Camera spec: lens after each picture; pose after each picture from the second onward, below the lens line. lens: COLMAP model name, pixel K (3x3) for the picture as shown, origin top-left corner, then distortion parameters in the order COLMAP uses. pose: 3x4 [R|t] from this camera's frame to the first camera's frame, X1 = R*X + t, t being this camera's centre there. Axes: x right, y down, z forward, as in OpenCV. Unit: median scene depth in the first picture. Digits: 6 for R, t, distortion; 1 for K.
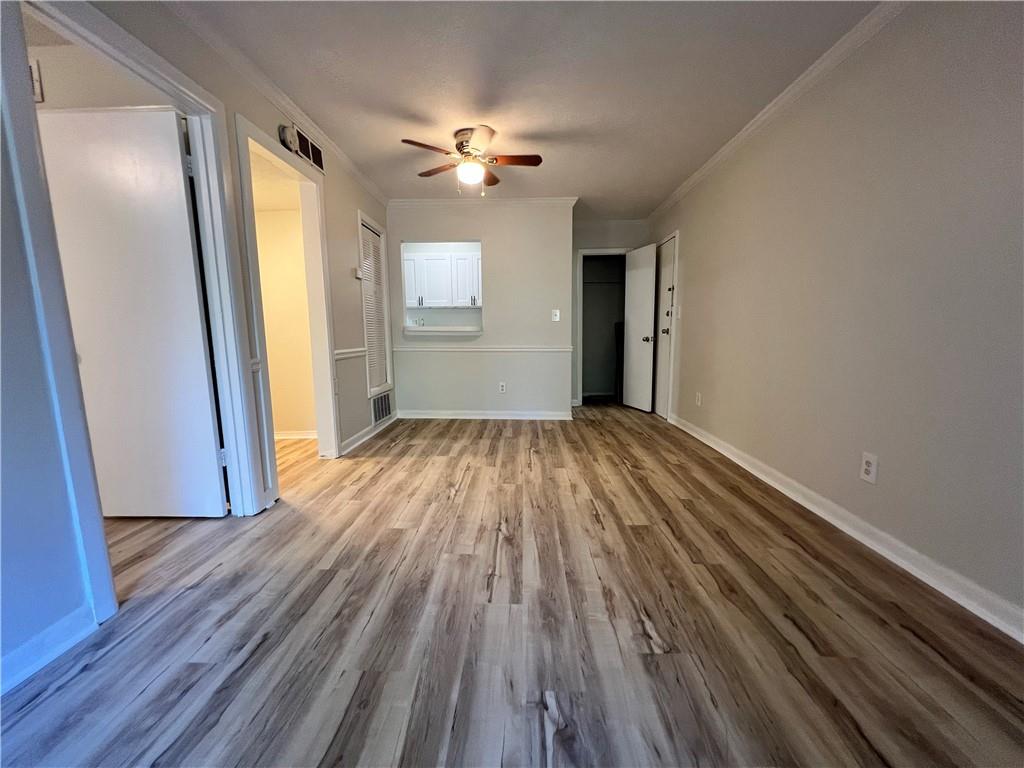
lens RADIAL K [[408.4, 0, 507.5], [0, 408.4, 391.7], [0, 0, 1]] dist [0.001198, -0.000317]
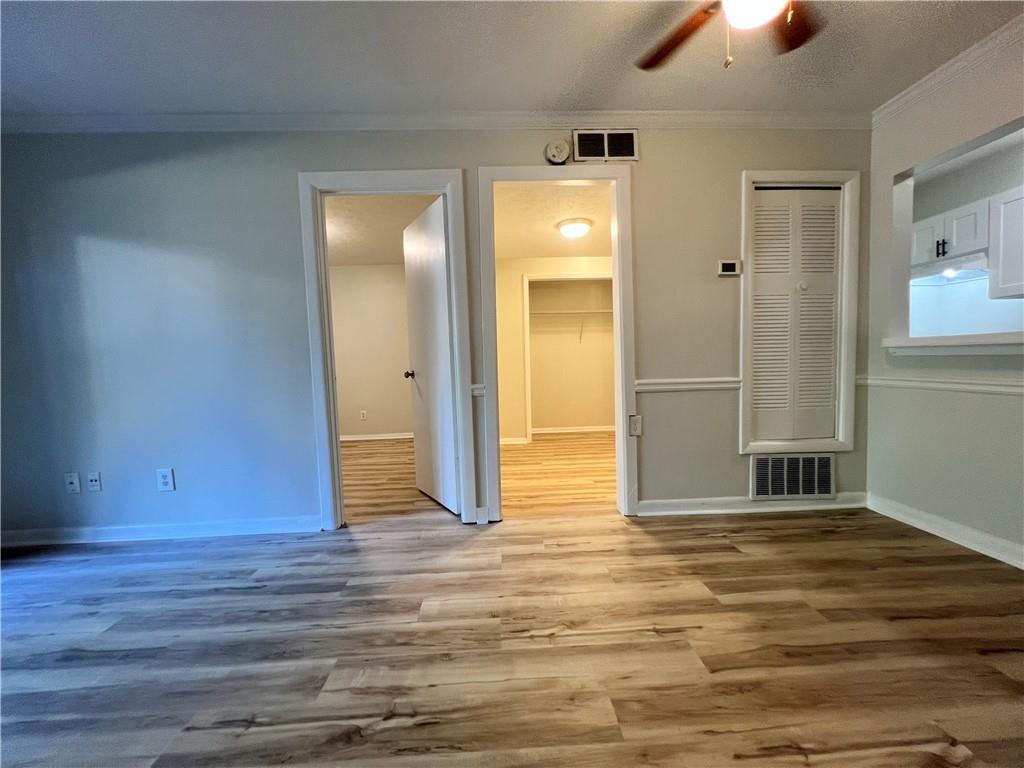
lens RADIAL K [[408.4, 0, 511.6], [0, 408.4, 387.1], [0, 0, 1]] dist [0.001198, -0.000317]
pose [[0.077178, 0.059761, -0.995225, 0.395427], [-0.119475, 0.991563, 0.050276, -0.114200], [0.989833, 0.115024, 0.083667, 0.821625]]
